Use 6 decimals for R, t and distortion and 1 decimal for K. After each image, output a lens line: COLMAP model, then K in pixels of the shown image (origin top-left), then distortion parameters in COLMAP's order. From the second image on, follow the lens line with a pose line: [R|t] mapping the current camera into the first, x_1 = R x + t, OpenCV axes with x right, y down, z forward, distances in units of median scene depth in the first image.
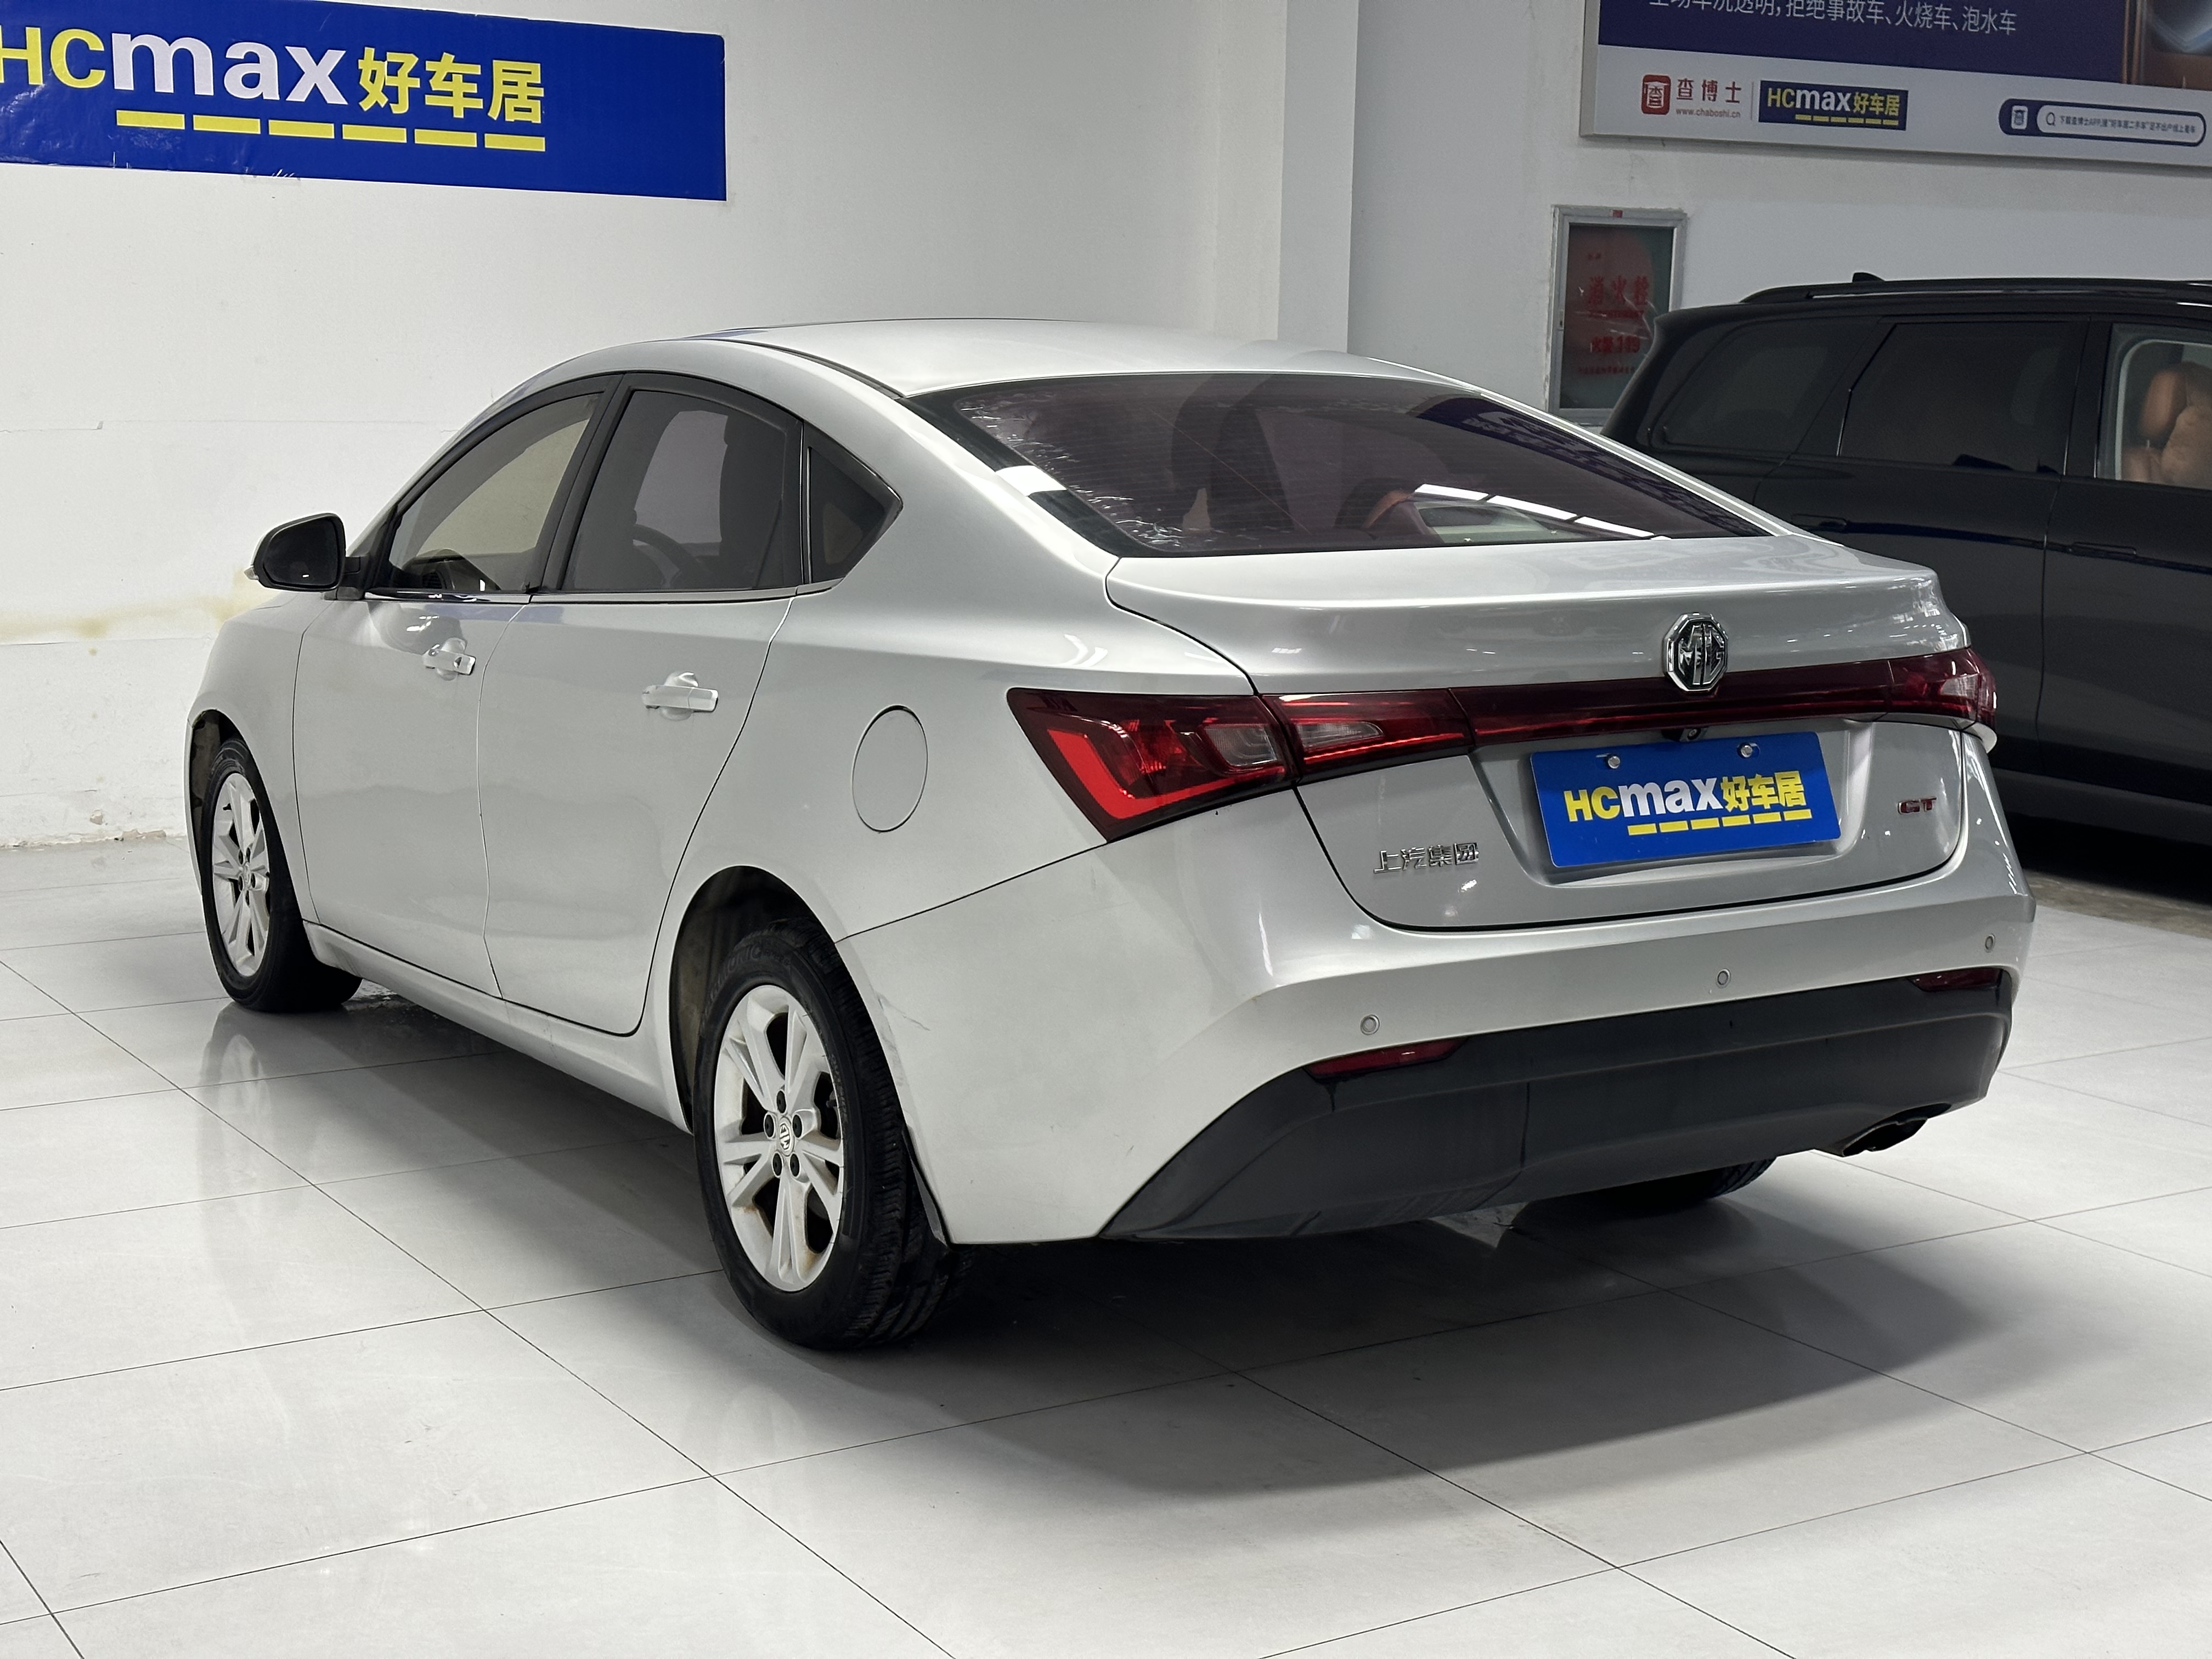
lens RADIAL K [[3047.9, 0, 1106.0], [0, 3047.9, 829.5], [0, 0, 1]] dist [0.271413, -0.698131]
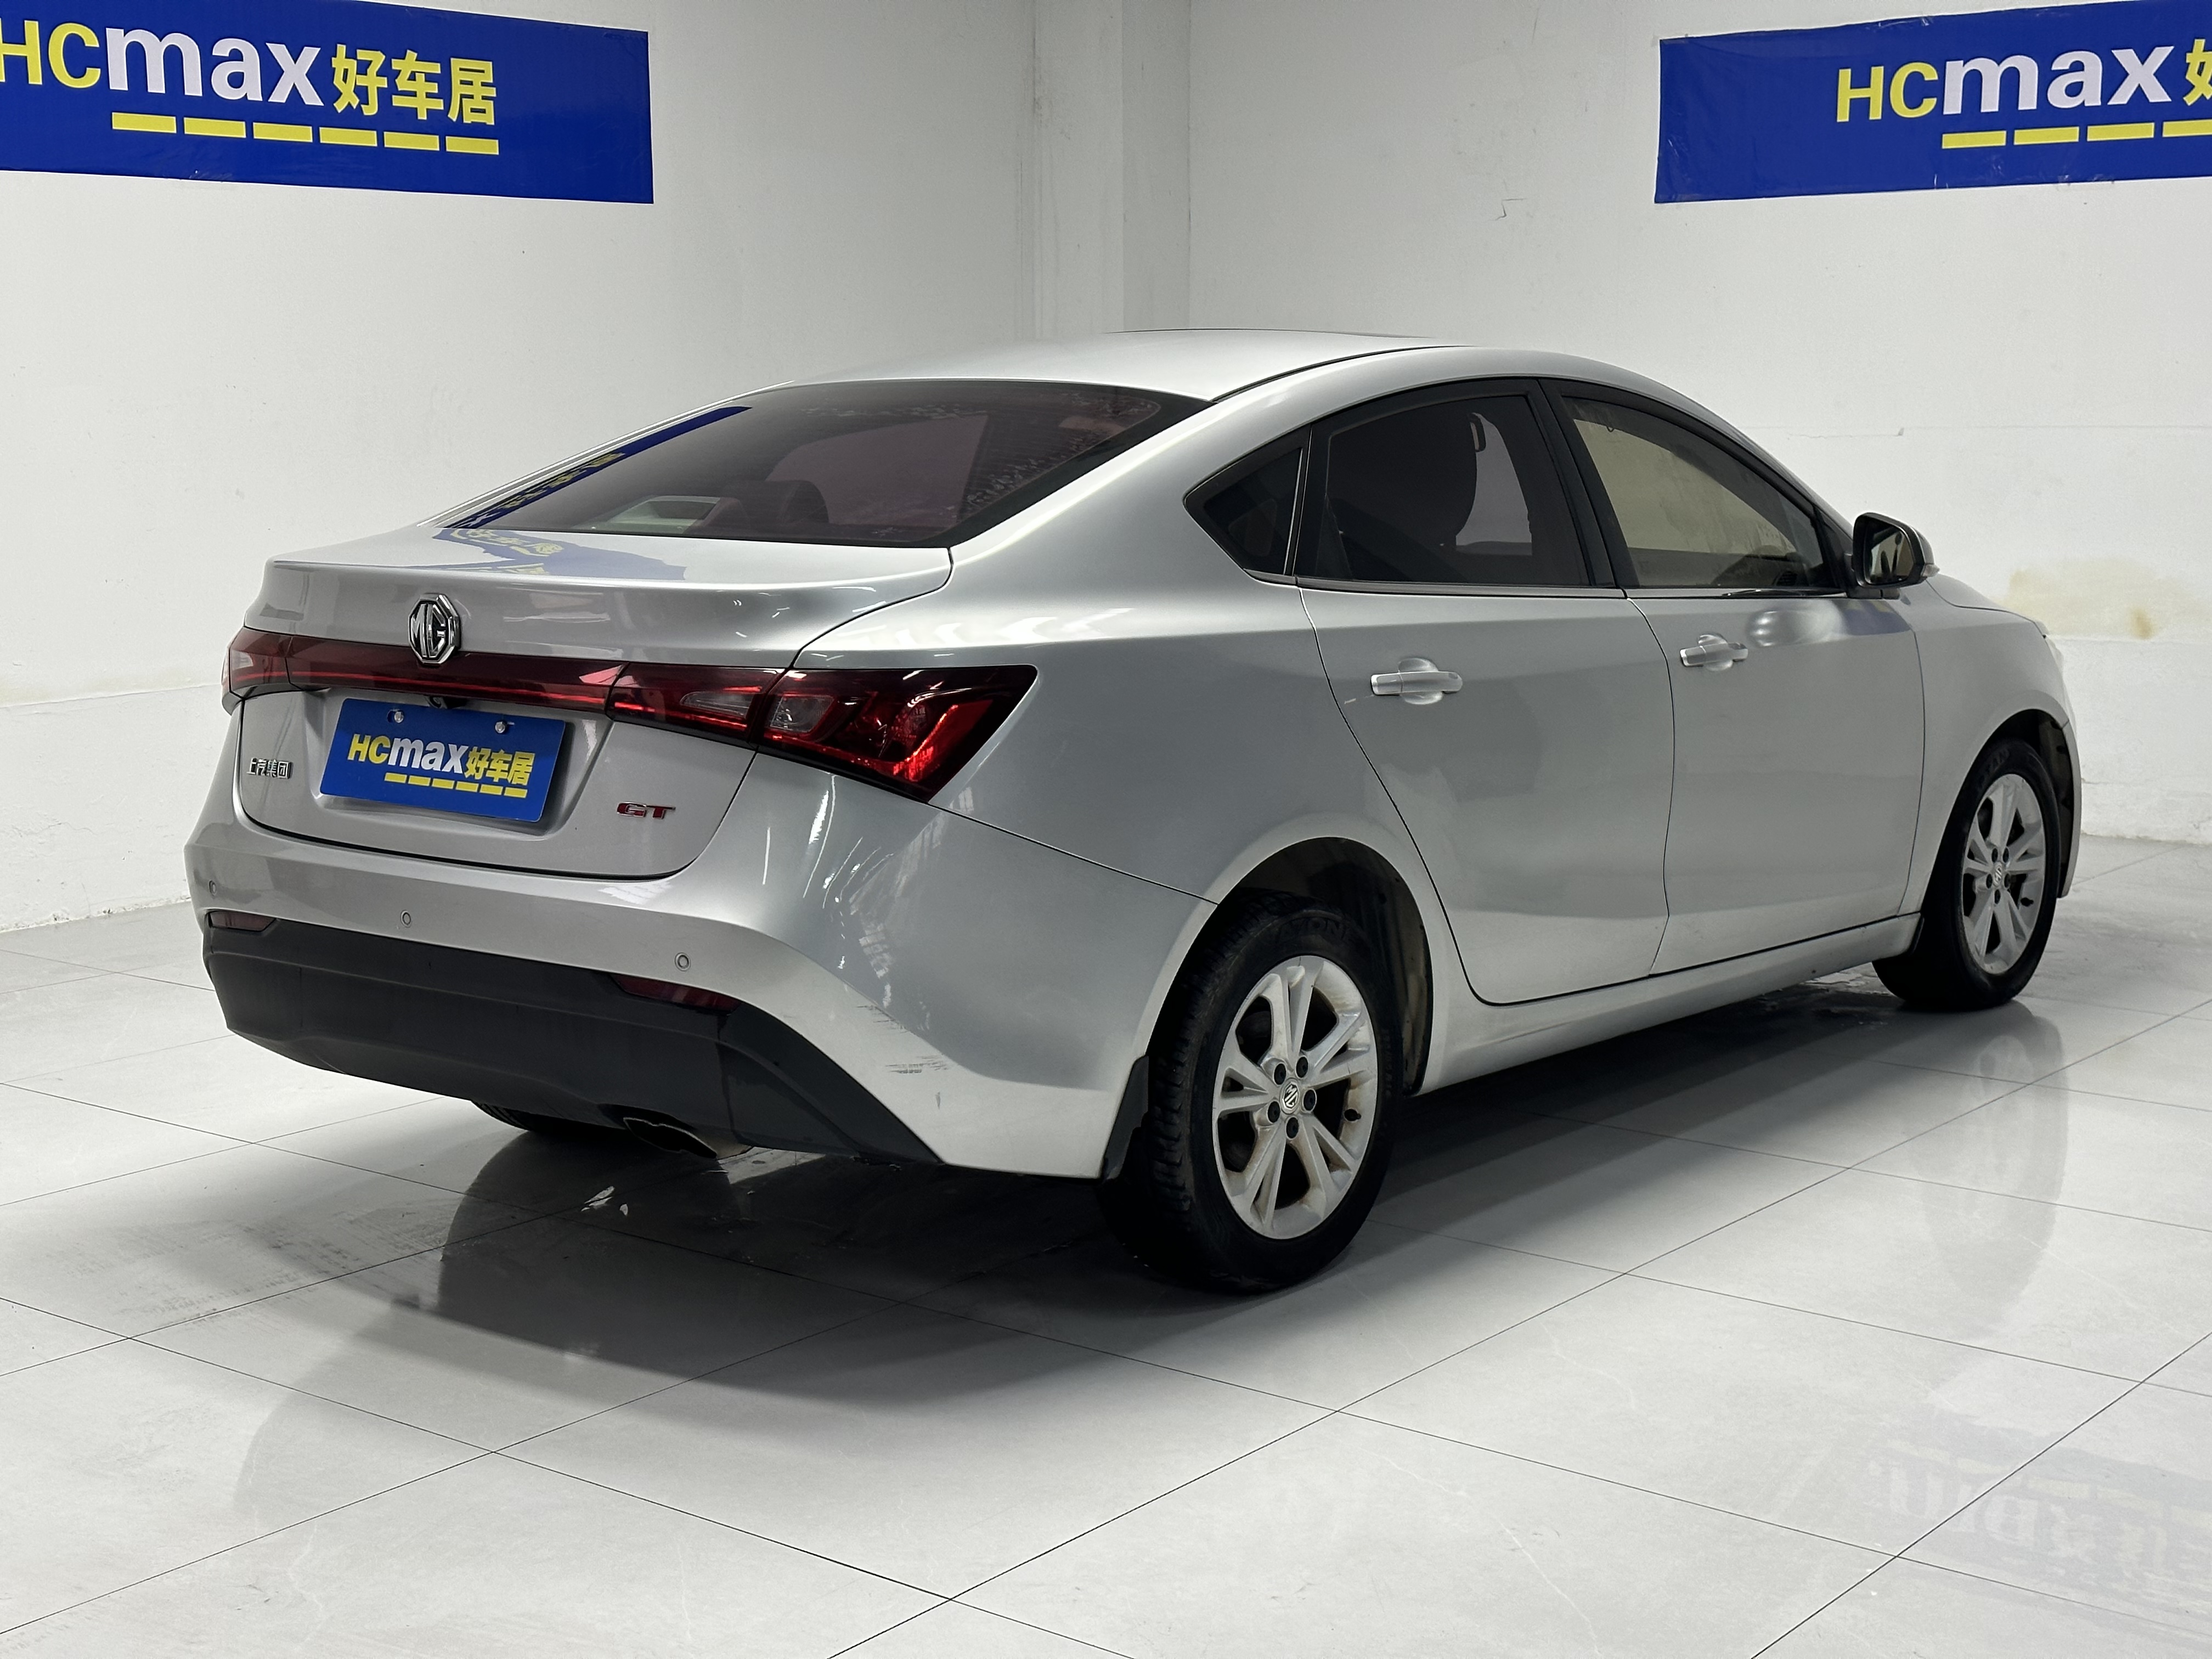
lens RADIAL K [[3047.9, 0, 1106.0], [0, 3047.9, 829.5], [0, 0, 1]] dist [0.271413, -0.698131]
pose [[0.330919, 0.131211, -0.934492, 0.594678], [-0.133134, 0.986873, 0.091420, -0.053895], [0.934220, 0.094160, 0.344044, 0.379013]]
